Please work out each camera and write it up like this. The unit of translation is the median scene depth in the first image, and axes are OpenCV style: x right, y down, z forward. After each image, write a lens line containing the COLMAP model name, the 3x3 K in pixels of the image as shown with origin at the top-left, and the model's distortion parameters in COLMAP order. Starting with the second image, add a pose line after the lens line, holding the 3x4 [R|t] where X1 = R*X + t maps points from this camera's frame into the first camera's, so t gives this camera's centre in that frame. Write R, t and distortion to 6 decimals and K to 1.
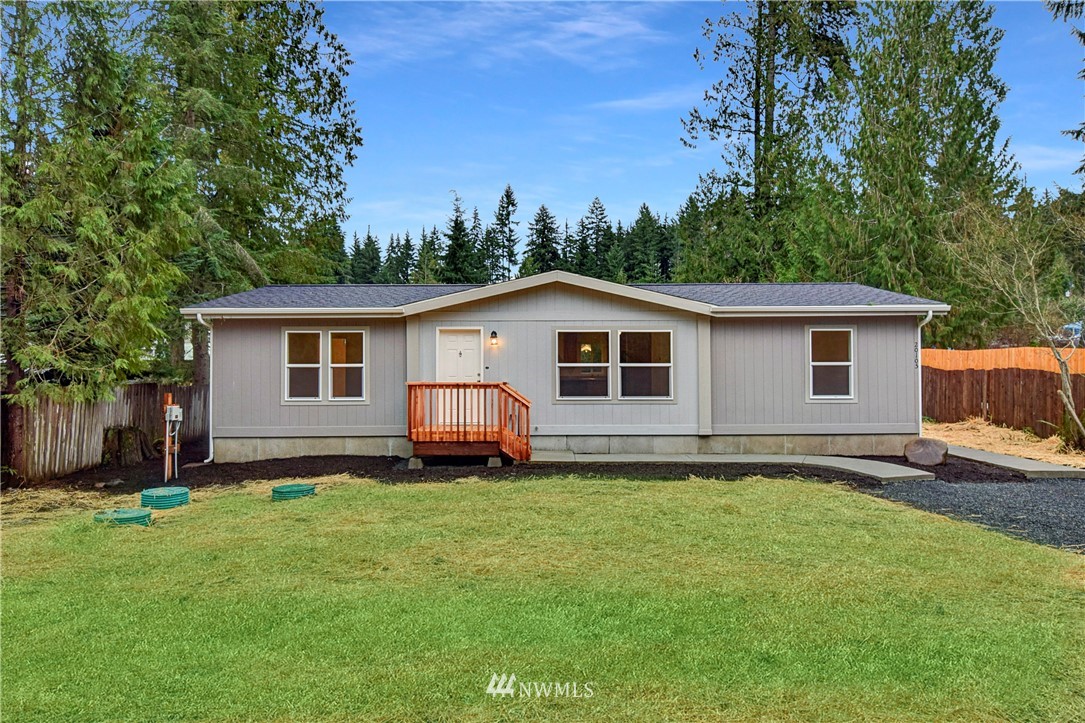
lens RADIAL K [[728.2, 0, 560.8], [0, 728.2, 350.7], [0, 0, 1]] dist [-0.000163, 0.000883]
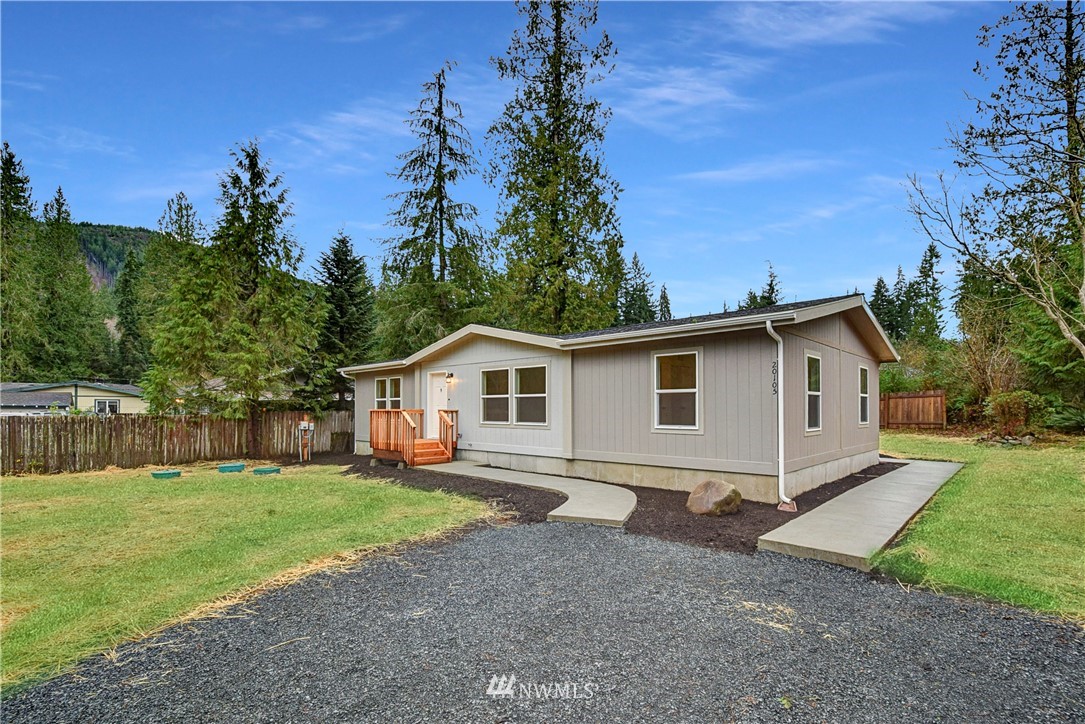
lens RADIAL K [[502.2, 0, 543.4], [0, 502.2, 388.6], [0, 0, 1]] dist [0.002168, -0.001802]
pose [[0.719346, -0.026235, -0.694156, 0.693642], [0.022245, 0.999644, -0.014729, 0.020738], [0.694296, -0.004846, 0.719674, 0.429849]]
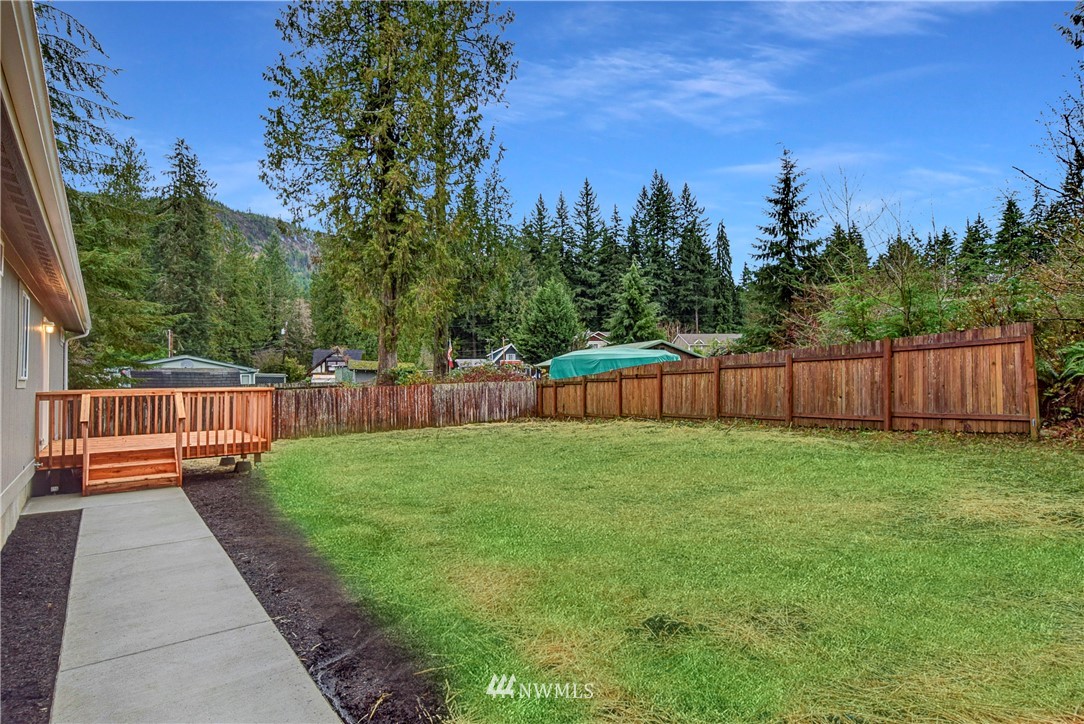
lens RADIAL K [[556.8, 0, 549.4], [0, 556.8, 362.6], [0, 0, 1]] dist [-0.003927, -0.004496]
pose [[0.633795, -0.033618, -0.772770, 0.632778], [0.047524, 0.998860, -0.004477, 0.050811], [0.772040, -0.033887, 0.634670, 1.676731]]
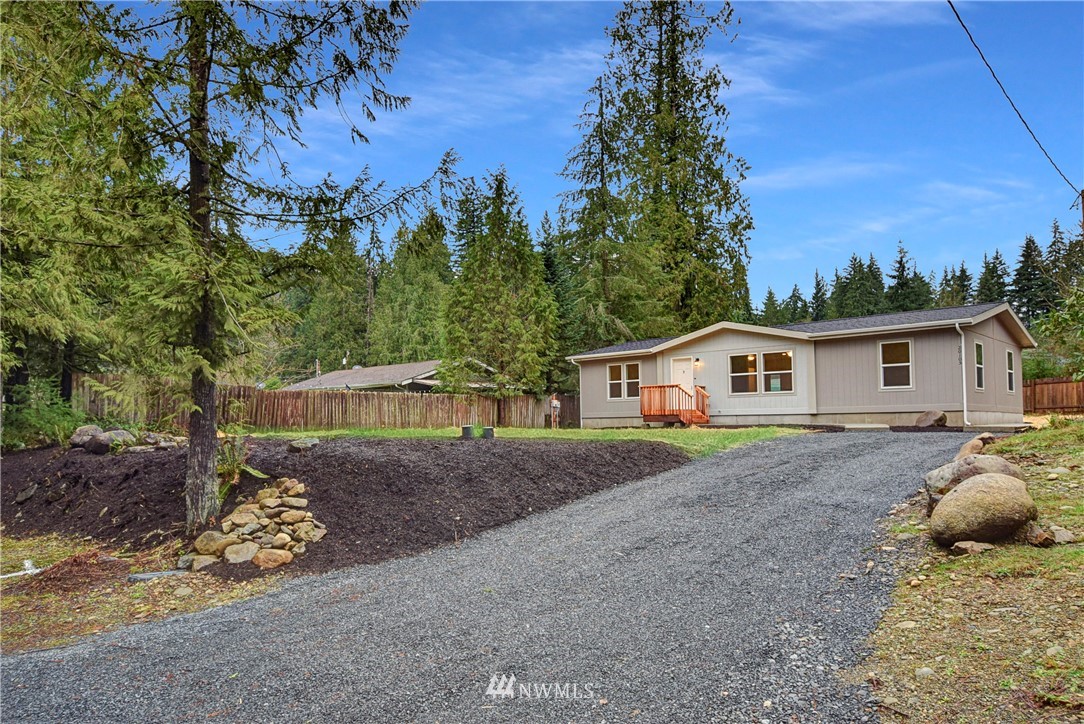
lens RADIAL K [[734.1, 0, 552.8], [0, 734.1, 377.0], [0, 0, 1]] dist [-0.007850, 0.003562]
pose [[0.725046, -0.049072, -0.686950, 0.895324], [0.030097, 0.998763, -0.039580, 0.081098], [0.688043, 0.008022, 0.725626, -0.571602]]
